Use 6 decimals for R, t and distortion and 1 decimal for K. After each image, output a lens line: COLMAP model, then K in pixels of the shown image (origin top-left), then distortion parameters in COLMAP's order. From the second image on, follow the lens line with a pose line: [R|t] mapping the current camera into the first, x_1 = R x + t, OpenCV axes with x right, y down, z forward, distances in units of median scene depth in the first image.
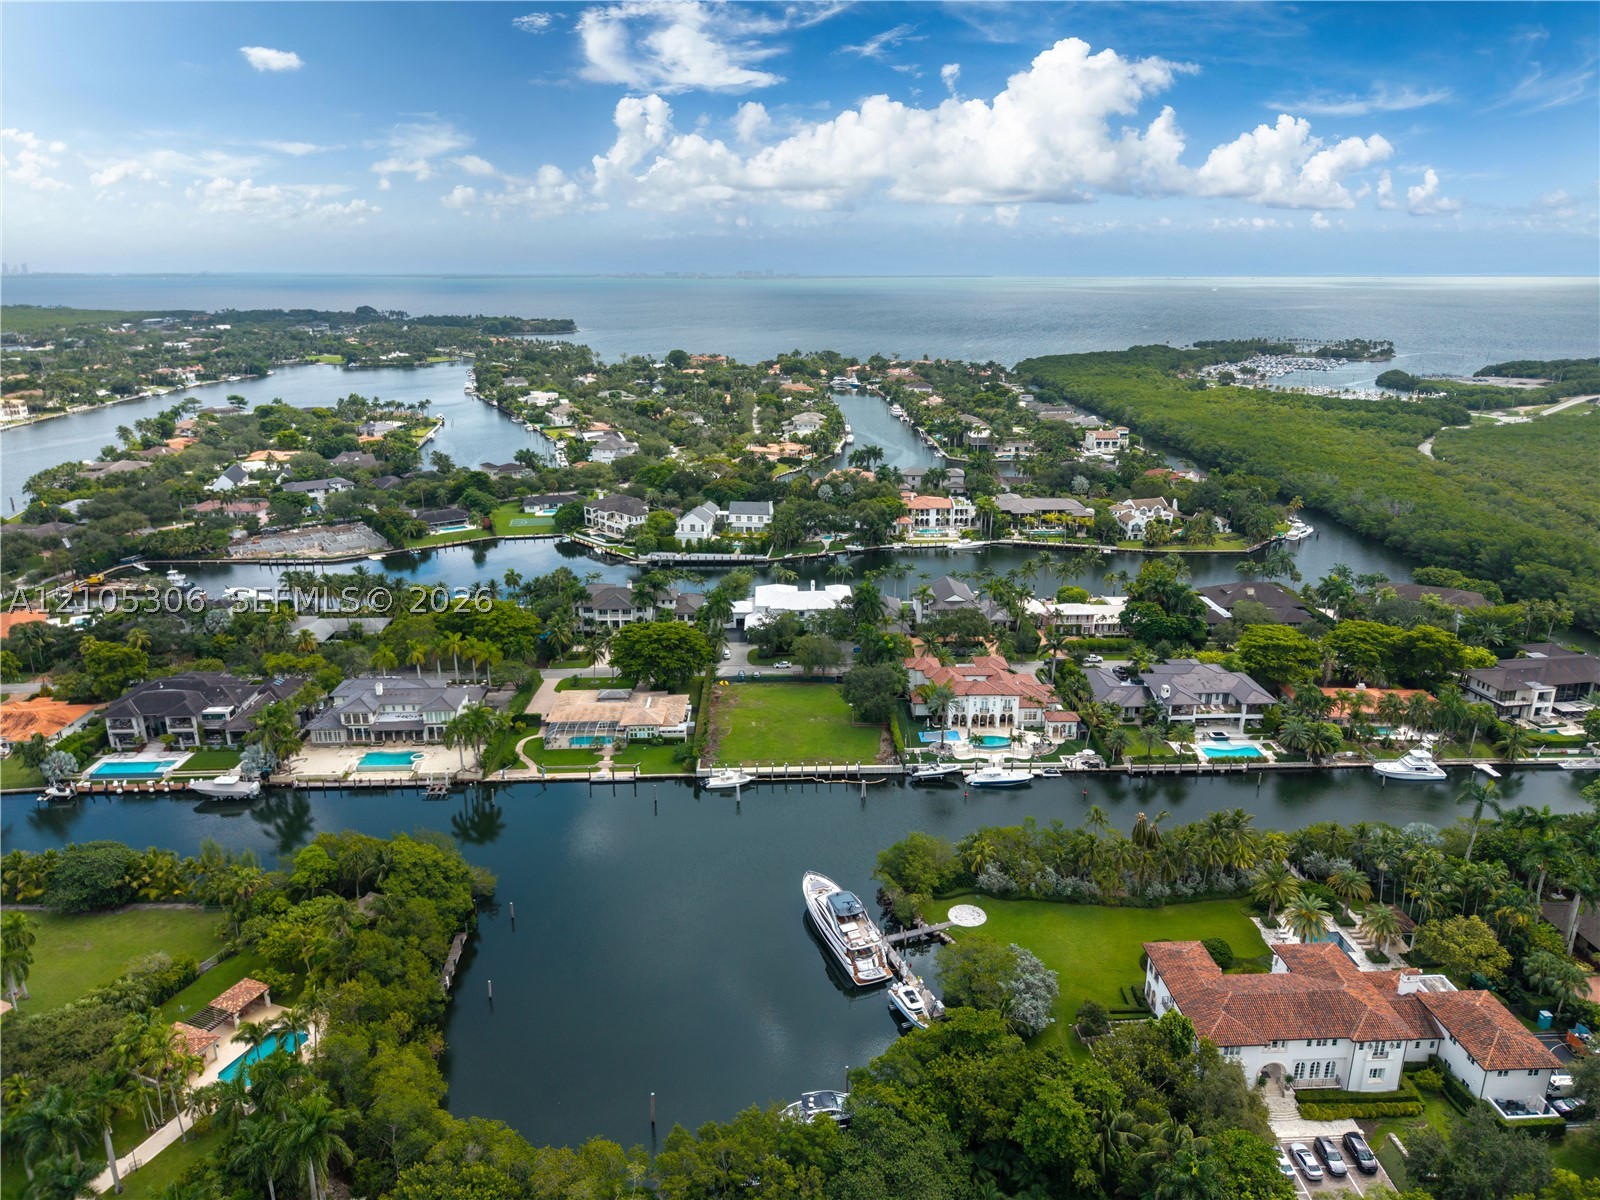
lens RADIAL K [[1073.5, 0, 800.0], [0, 1073.5, 600.0], [0, 0, 1]] dist [0.036003, -0.047132]
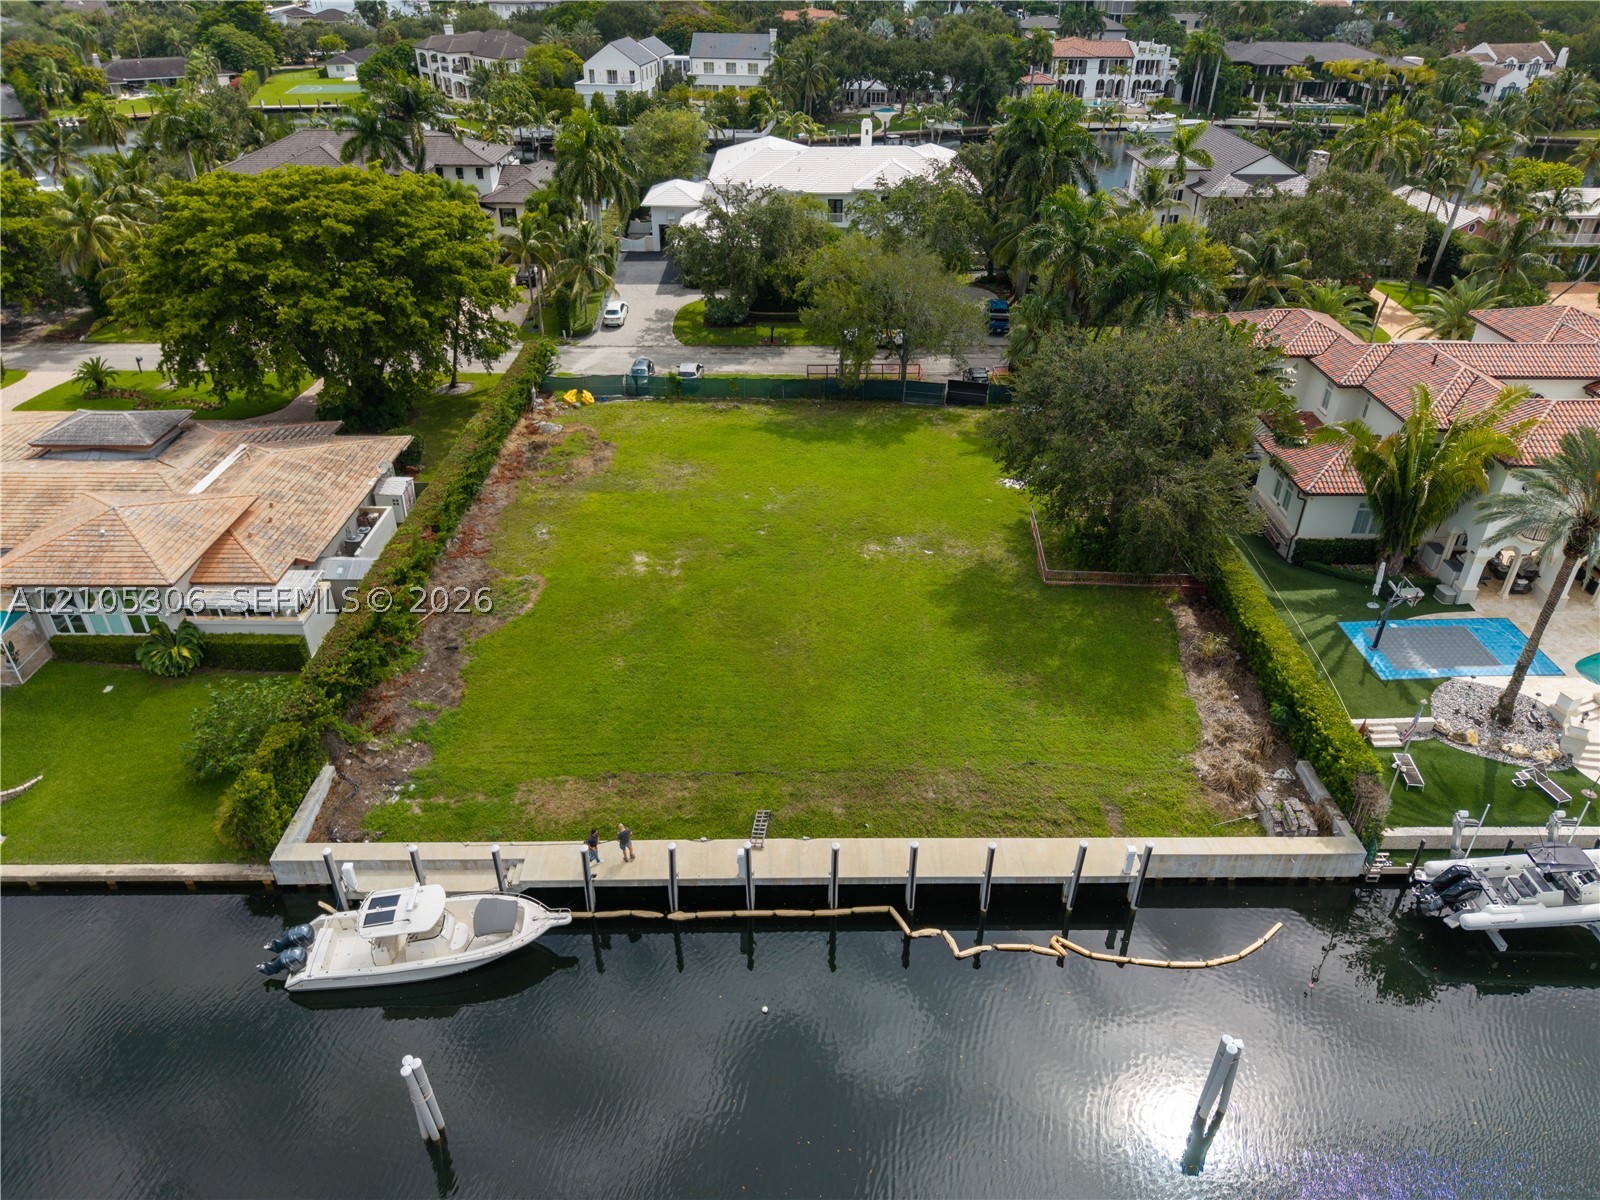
lens RADIAL K [[1073.5, 0, 800.0], [0, 1073.5, 600.0], [0, 0, 1]] dist [0.036003, -0.047132]
pose [[0.999640, 0.019172, -0.018777, -0.000902], [-0.013767, 0.966992, 0.254434, 0.049188], [0.023035, -0.254083, 0.966908, 0.621241]]
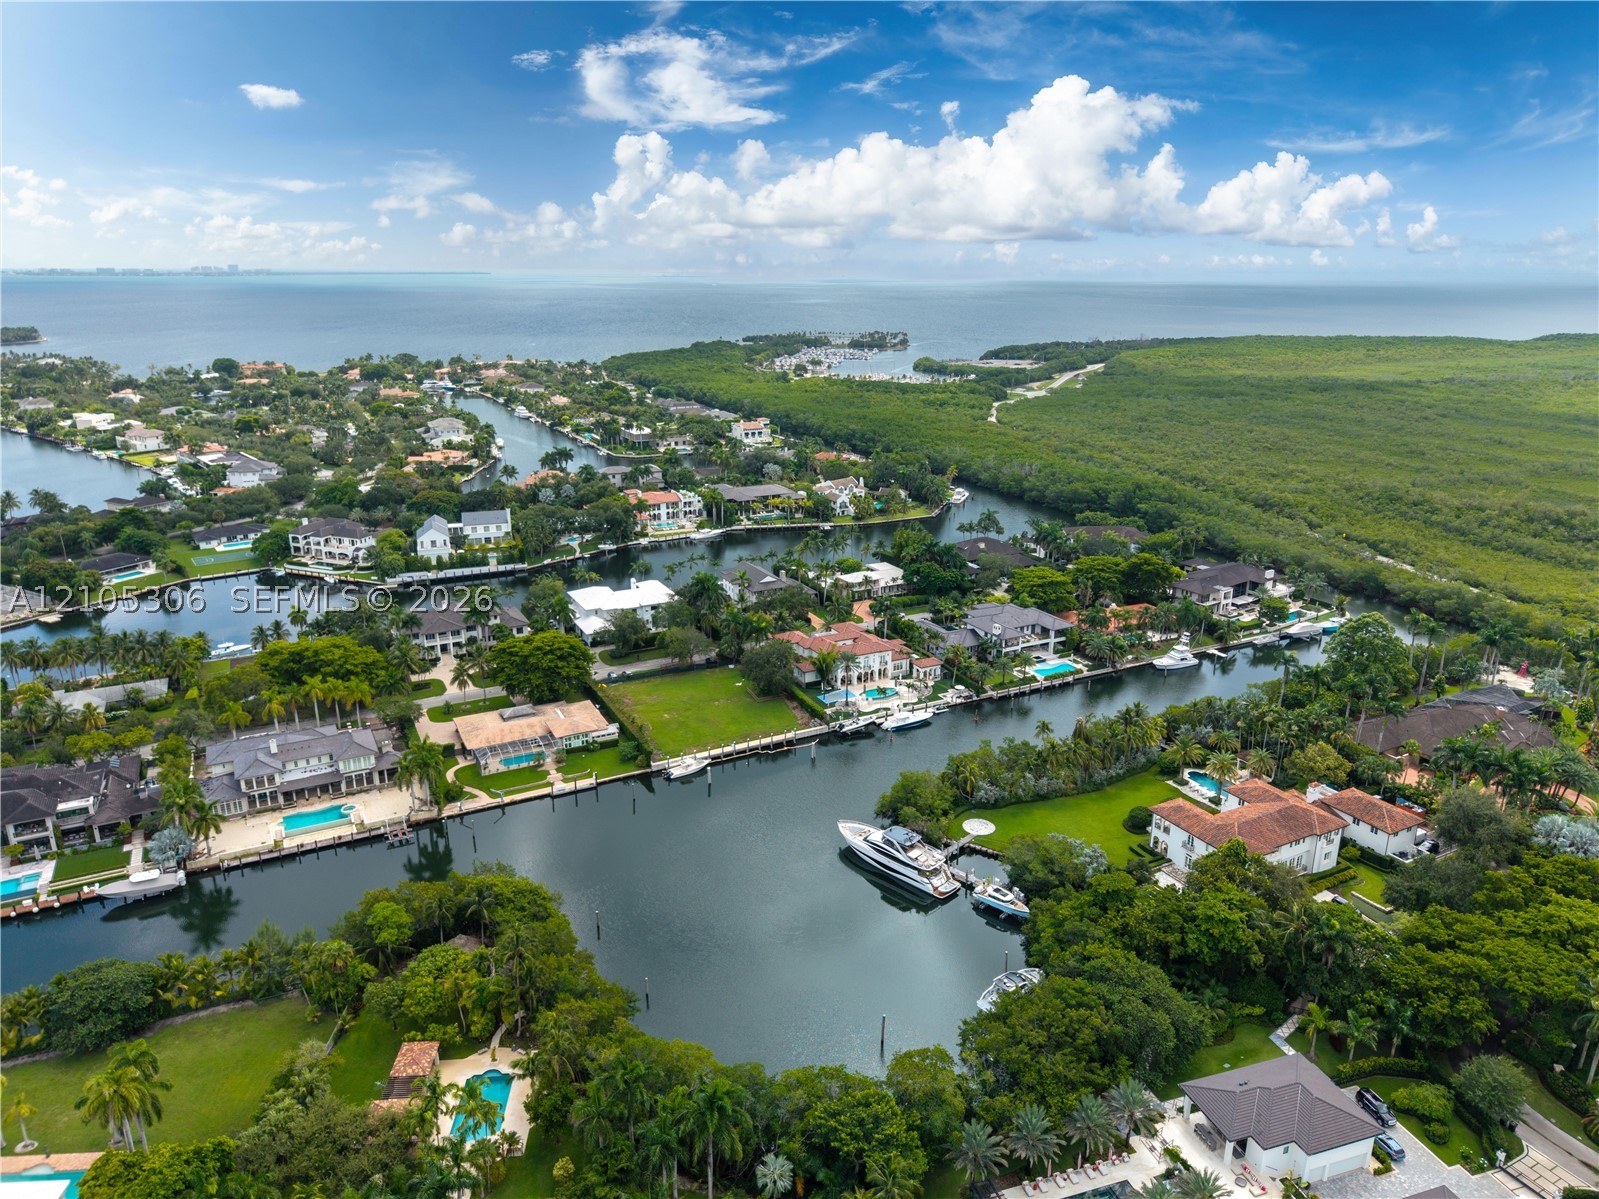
lens RADIAL K [[1076.0, 0, 803.3], [0, 1076.0, 595.1], [0, 0, 1]] dist [0.064798, -0.096909]
pose [[0.901624, -0.123421, 0.414538, -0.280651], [0.124417, 0.991922, 0.024718, -0.007778], [-0.414240, 0.029289, 0.909696, -0.005700]]
